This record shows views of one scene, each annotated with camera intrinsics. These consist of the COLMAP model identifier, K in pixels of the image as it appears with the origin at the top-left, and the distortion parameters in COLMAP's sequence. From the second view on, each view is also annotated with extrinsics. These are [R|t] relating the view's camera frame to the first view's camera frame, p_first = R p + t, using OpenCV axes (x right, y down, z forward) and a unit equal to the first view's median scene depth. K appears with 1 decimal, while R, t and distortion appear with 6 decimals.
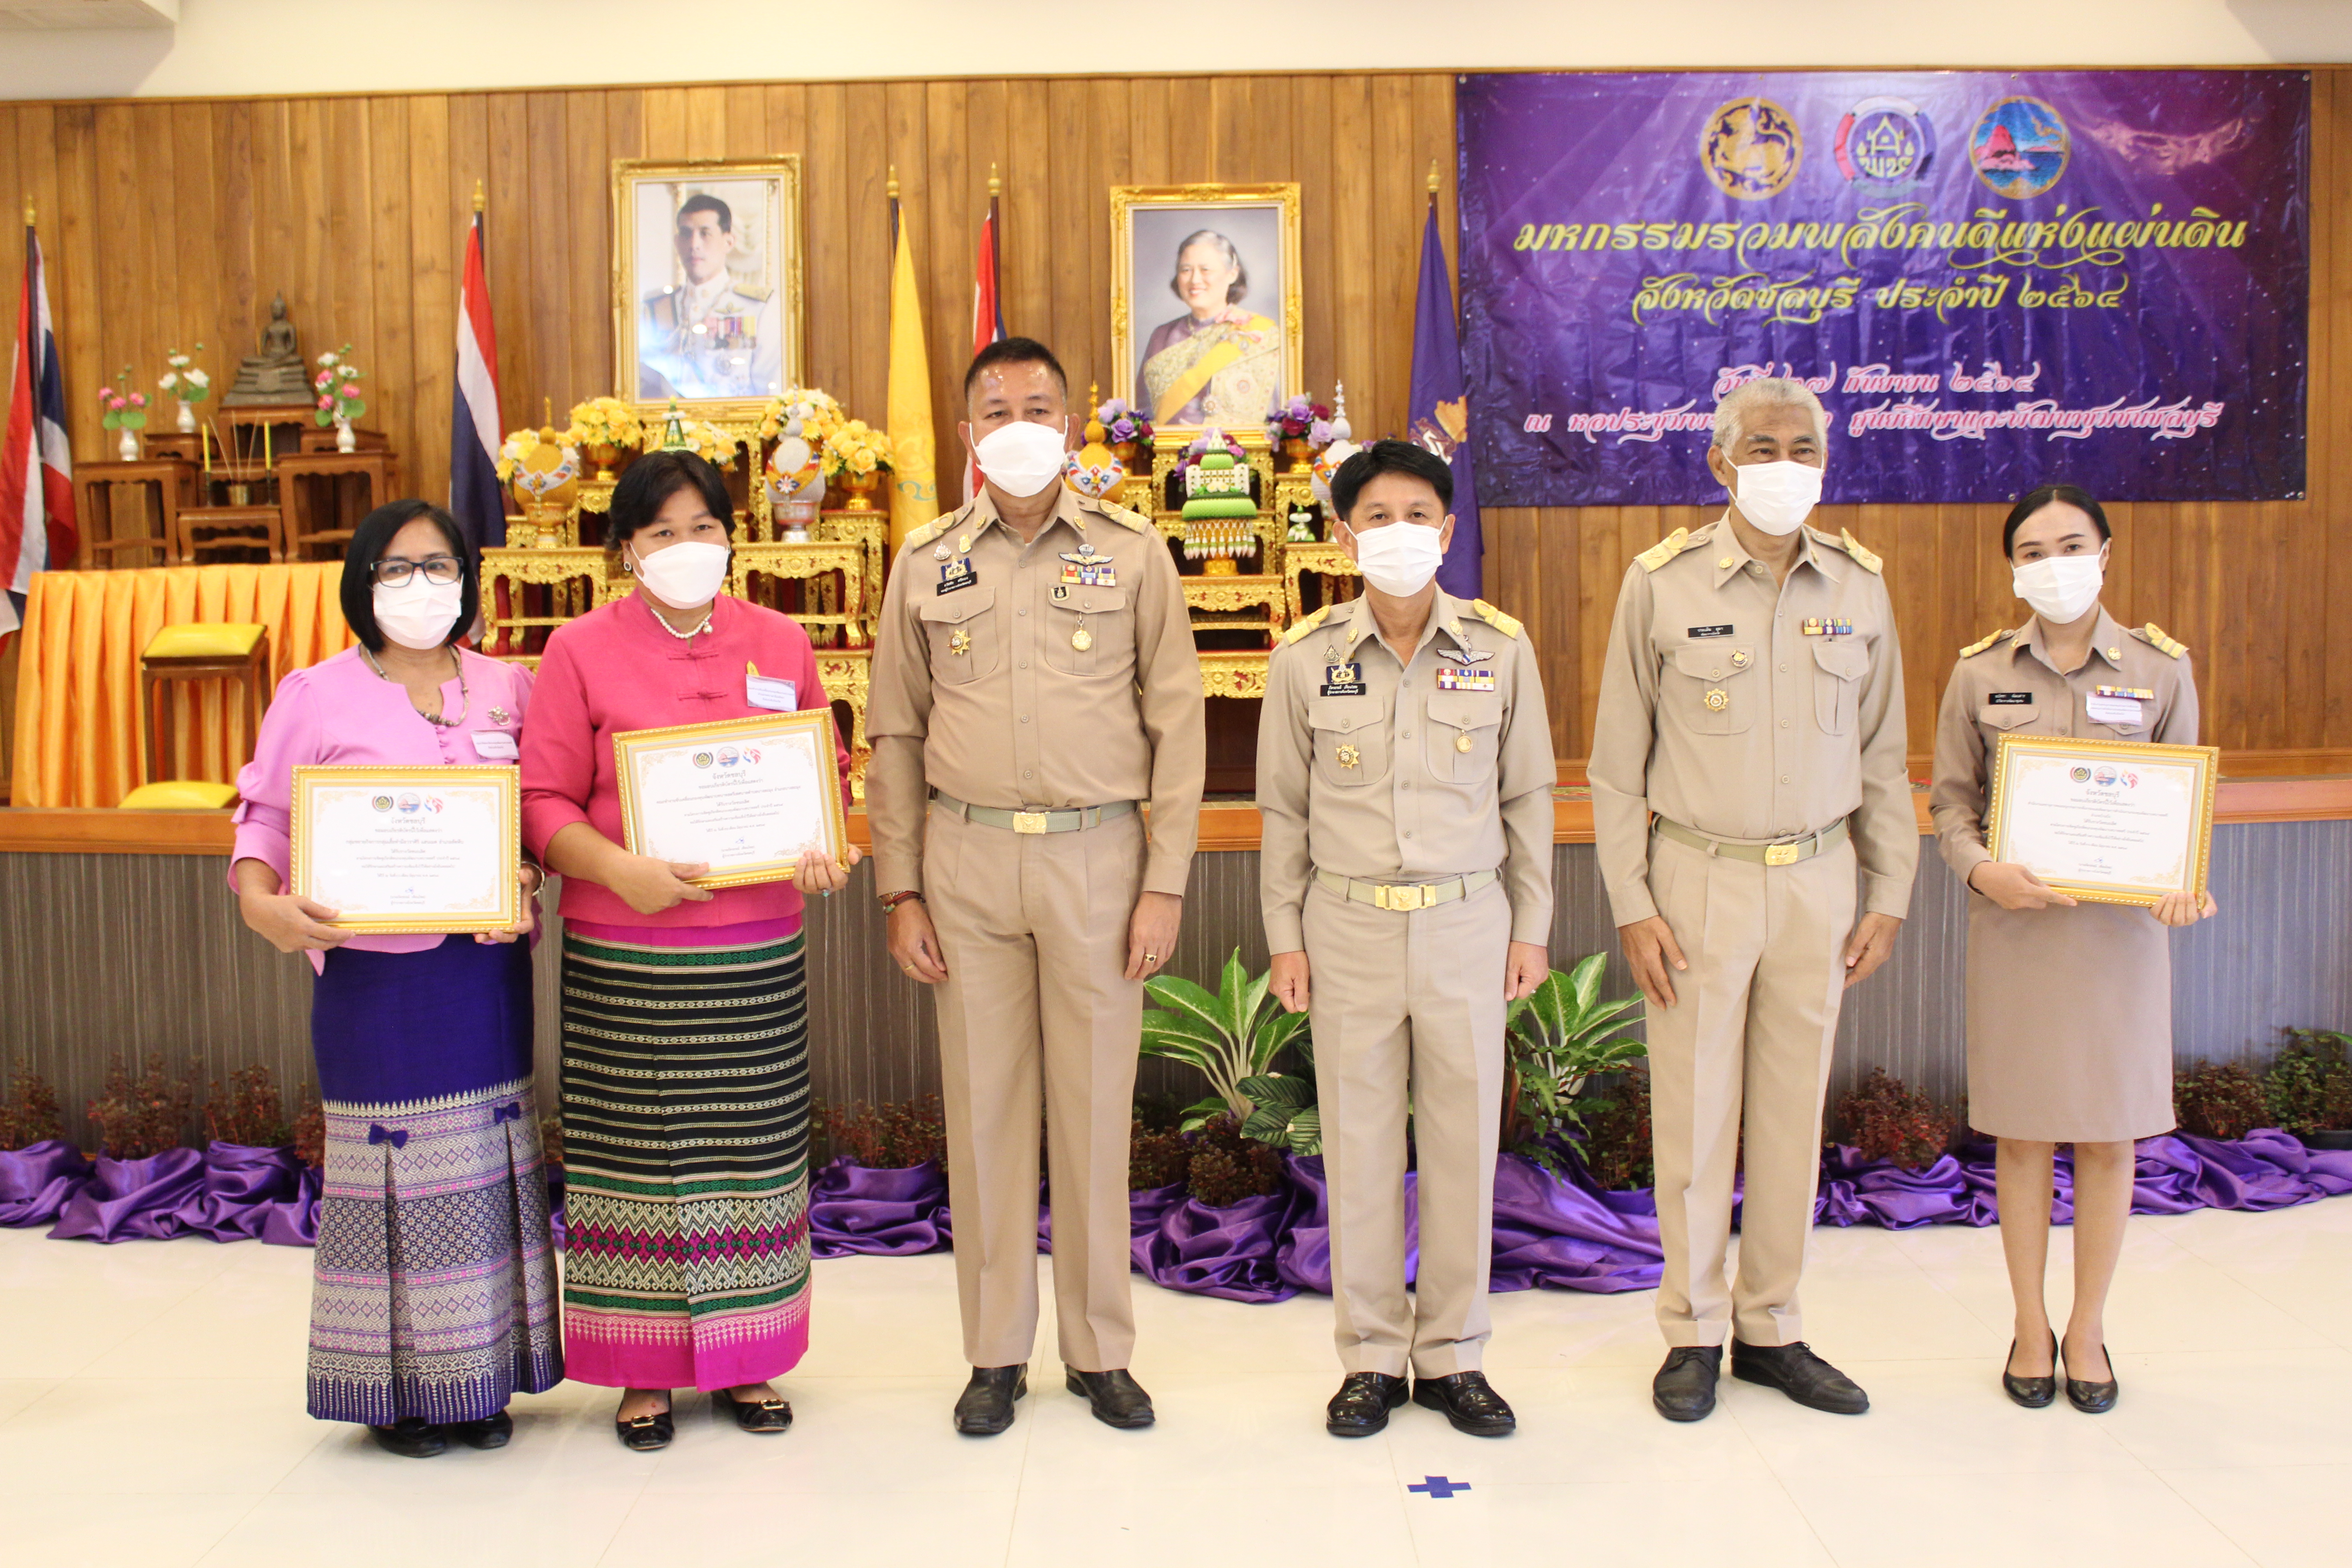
lens RADIAL K [[2437.4, 0, 1152.3], [0, 2437.4, 736.6], [0, 0, 1]] dist [-0.077467, 0.000000]
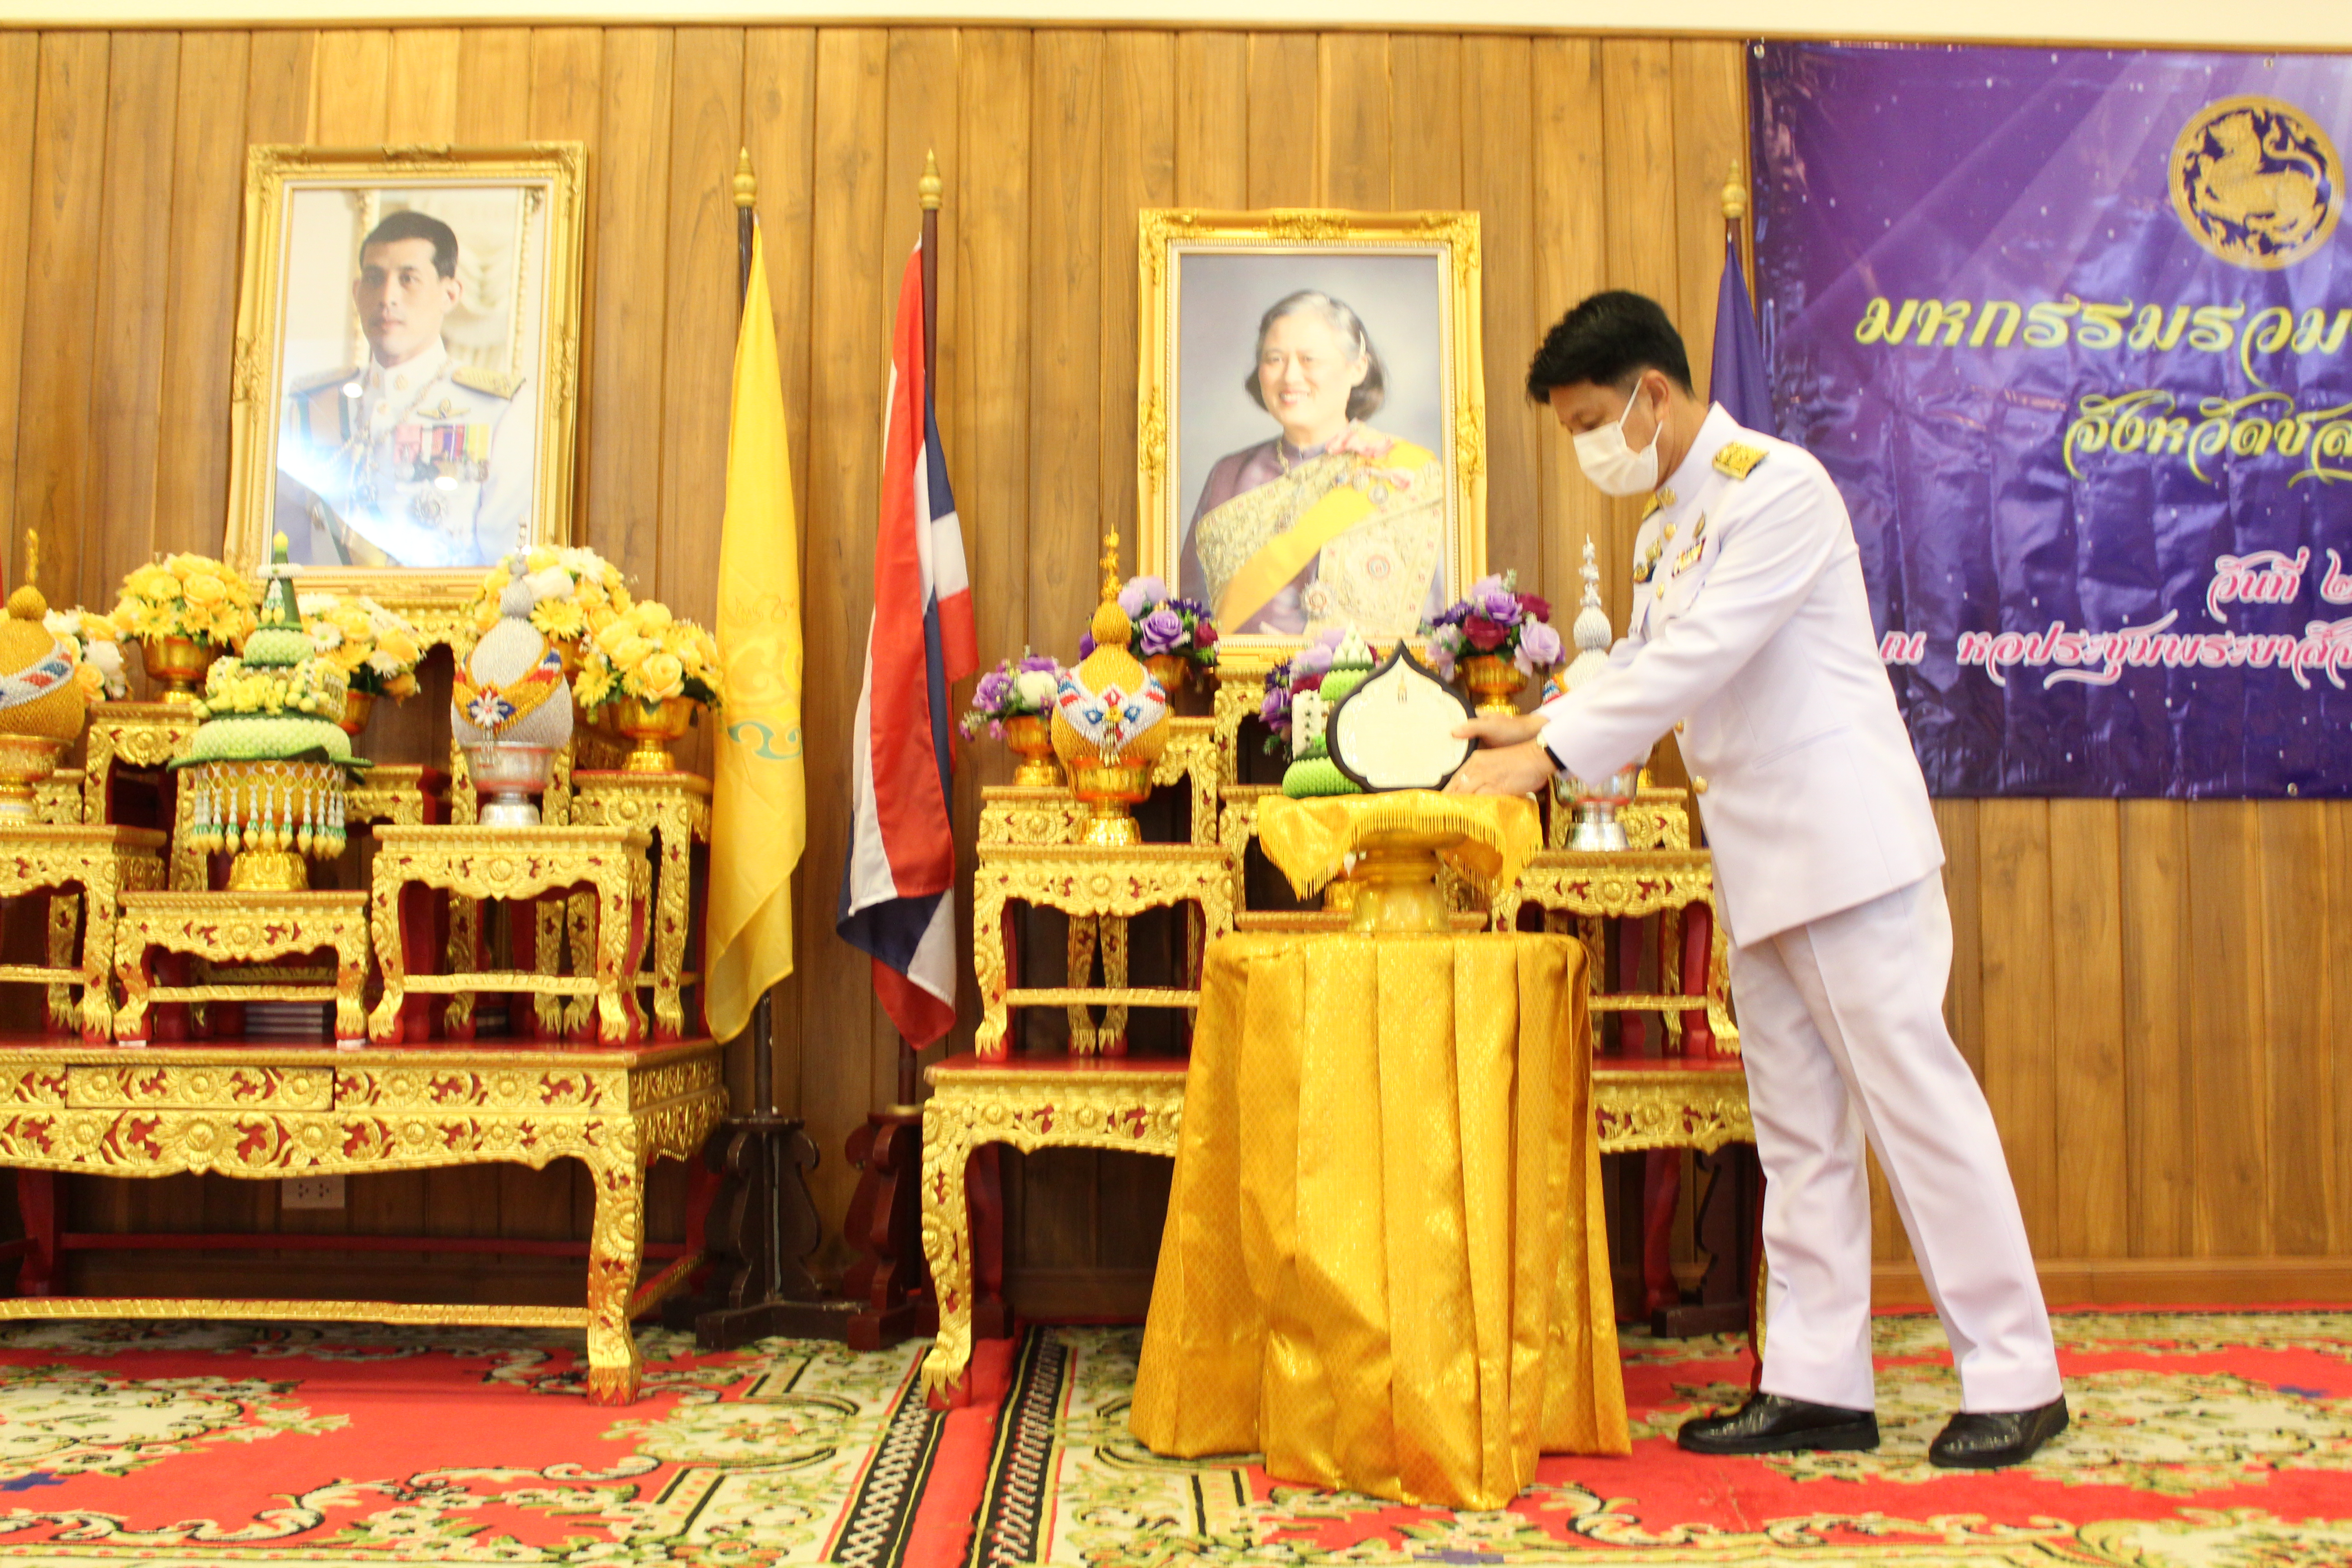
lens RADIAL K [[2410.7, 0, 1185.1], [0, 2410.7, 738.2], [0, 0, 1]] dist [-0.079972, 0.000000]
pose [[0.999177, 0.020696, 0.034887, -0.023636], [-0.015487, 0.989532, -0.143479, -0.027743], [-0.037492, 0.142821, 0.989038, 0.471062]]
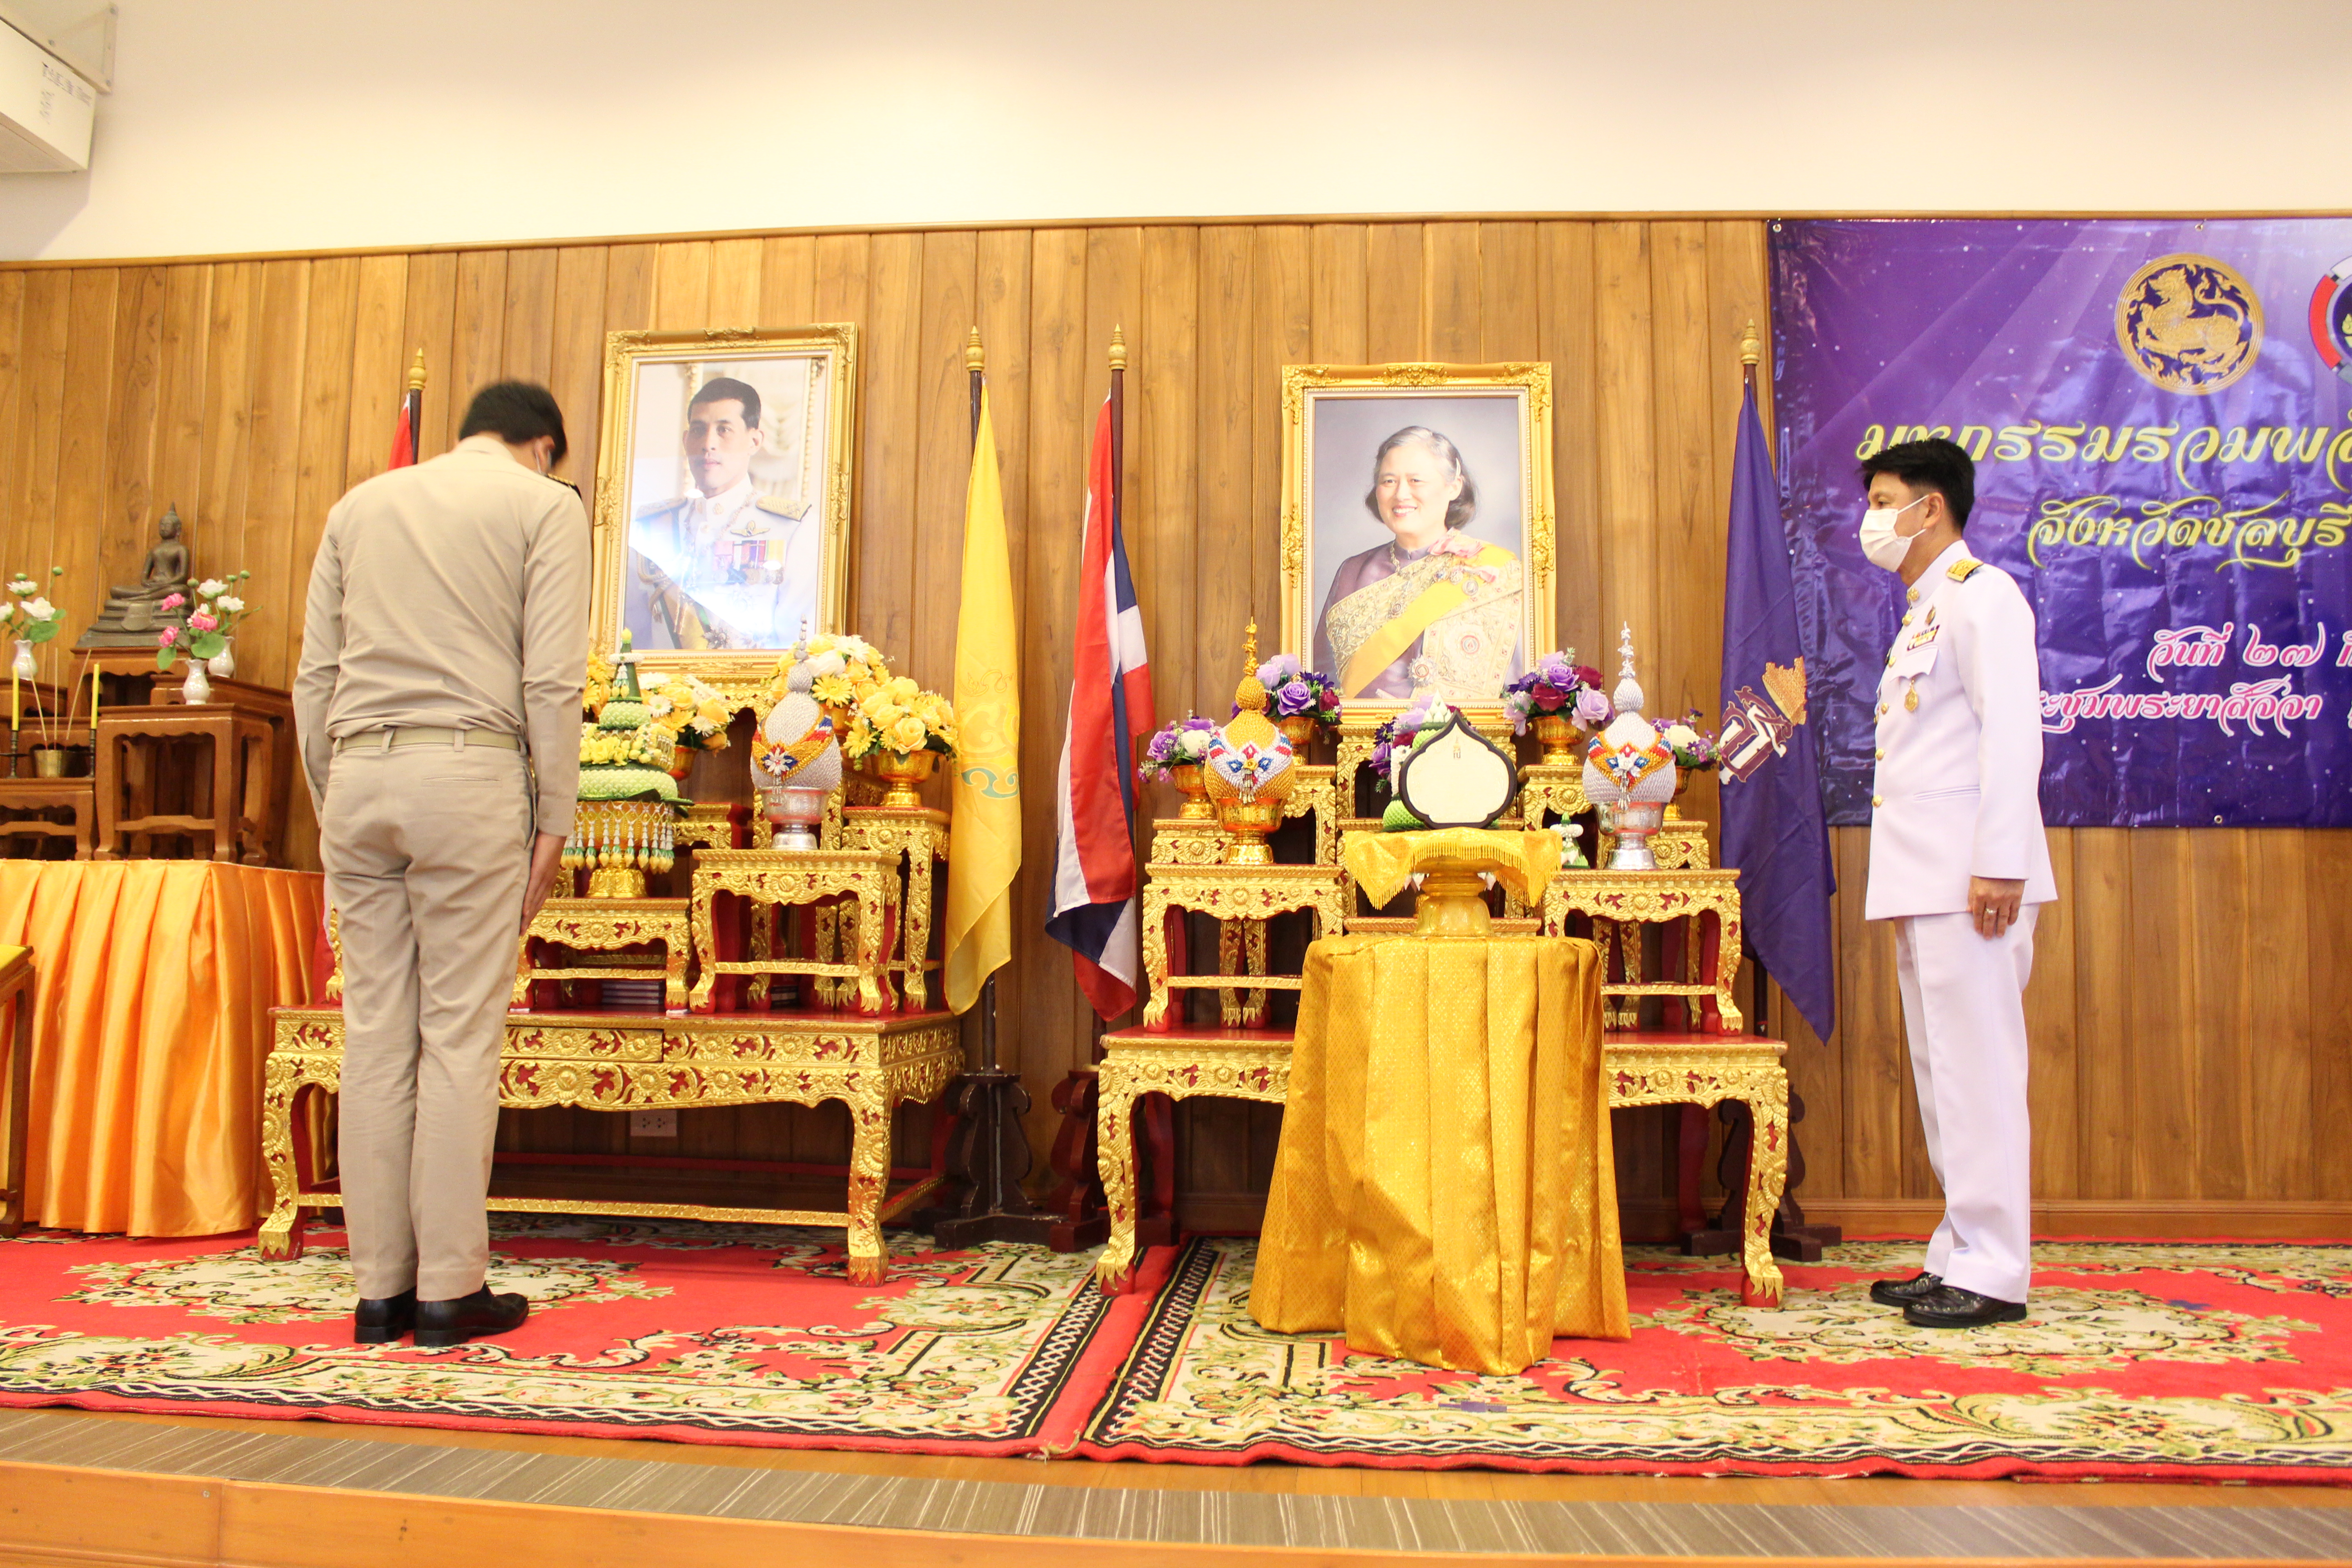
lens RADIAL K [[1995.6, 0, 1152.0], [0, 1995.6, 767.0], [0, 0, 1]] dist [-0.151408, 0.117240]
pose [[0.996653, 0.018595, -0.079600, -0.006917], [-0.029676, 0.989652, -0.140384, -0.027575], [0.076166, 0.142277, 0.986892, 0.440407]]
